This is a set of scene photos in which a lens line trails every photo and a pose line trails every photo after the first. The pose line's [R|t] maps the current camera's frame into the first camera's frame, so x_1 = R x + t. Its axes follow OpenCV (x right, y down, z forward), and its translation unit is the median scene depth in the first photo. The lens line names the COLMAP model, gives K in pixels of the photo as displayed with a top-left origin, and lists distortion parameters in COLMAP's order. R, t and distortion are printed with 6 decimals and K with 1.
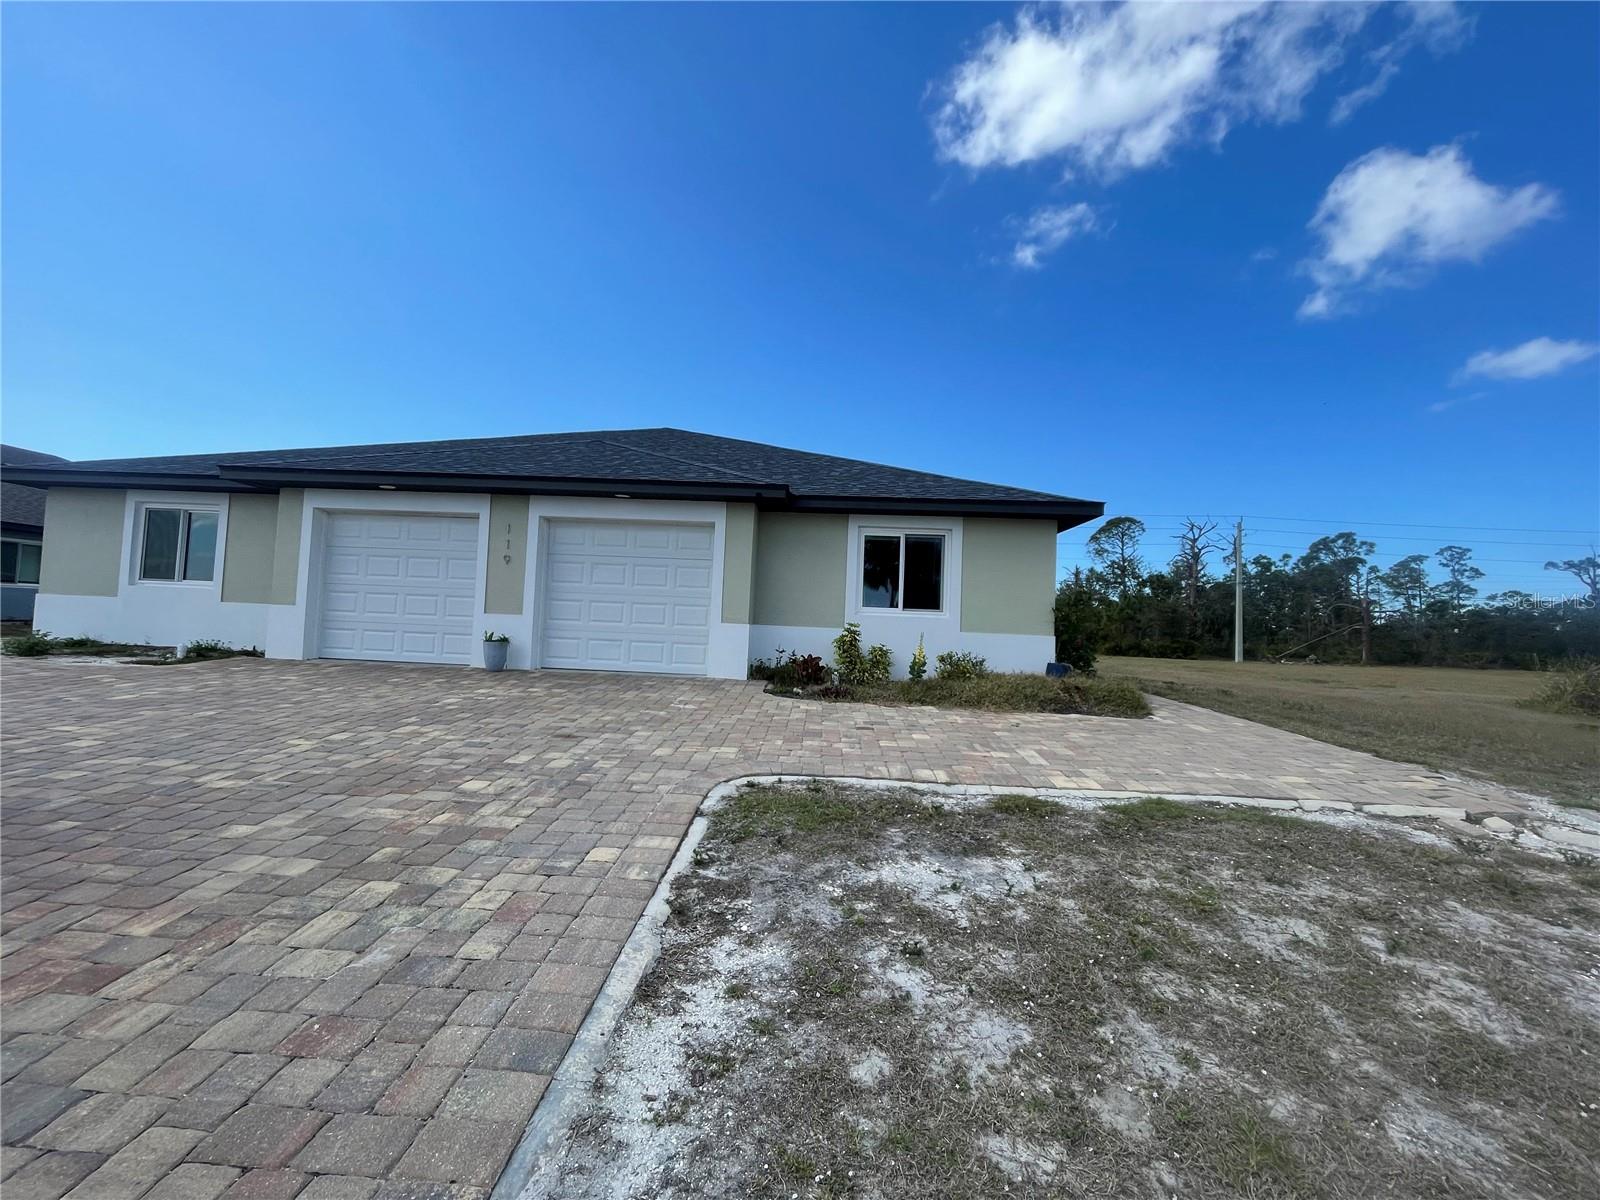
lens RADIAL K [[647.2, 0, 799.0], [0, 647.2, 607.2], [0, 0, 1]] dist [-0.004455, 0.001091]
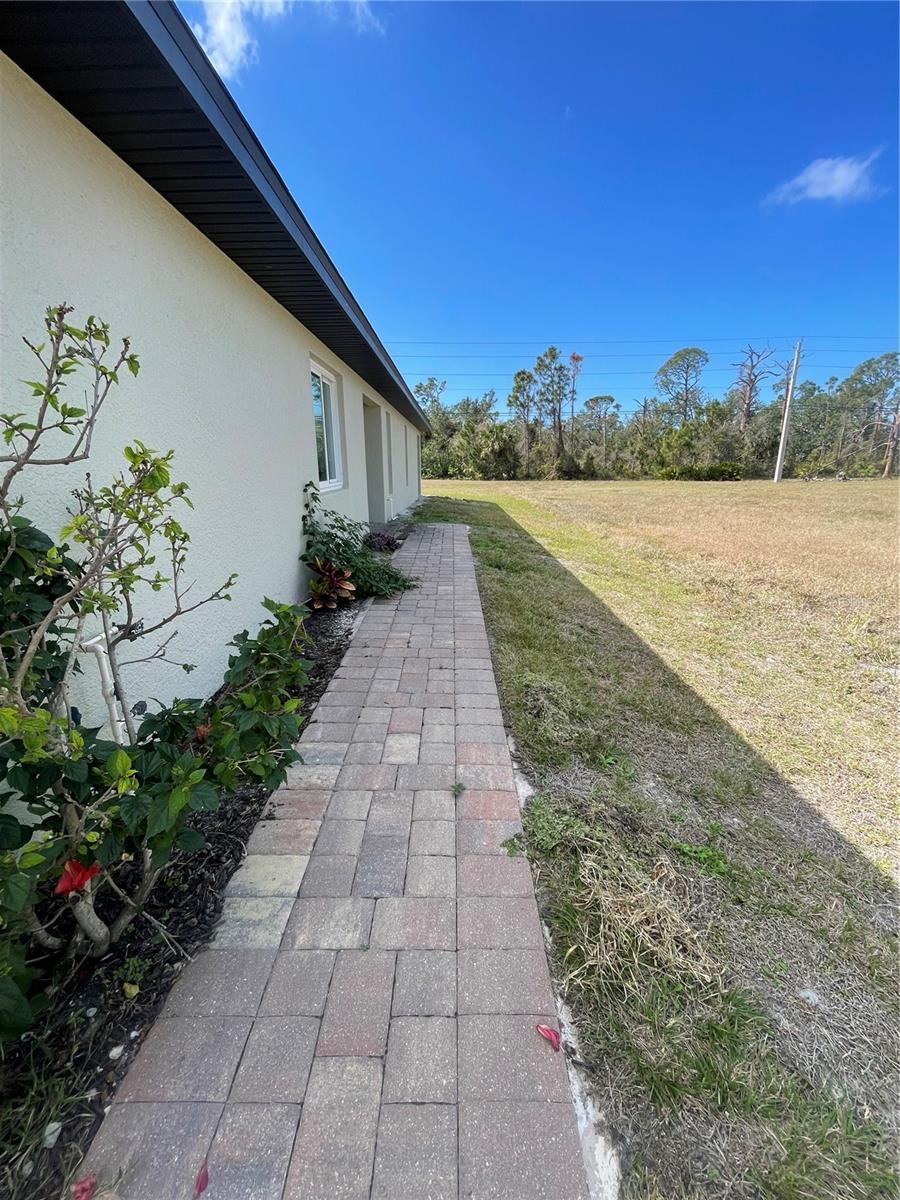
lens RADIAL K [[485.4, 0, 451.4], [0, 485.4, 599.2], [0, 0, 1]] dist [-0.004455, 0.001091]
pose [[0.998391, -0.051934, 0.022778, 0.076746], [0.042733, 0.953025, 0.299861, 0.003282], [-0.037281, -0.298405, 0.953711, 0.142335]]
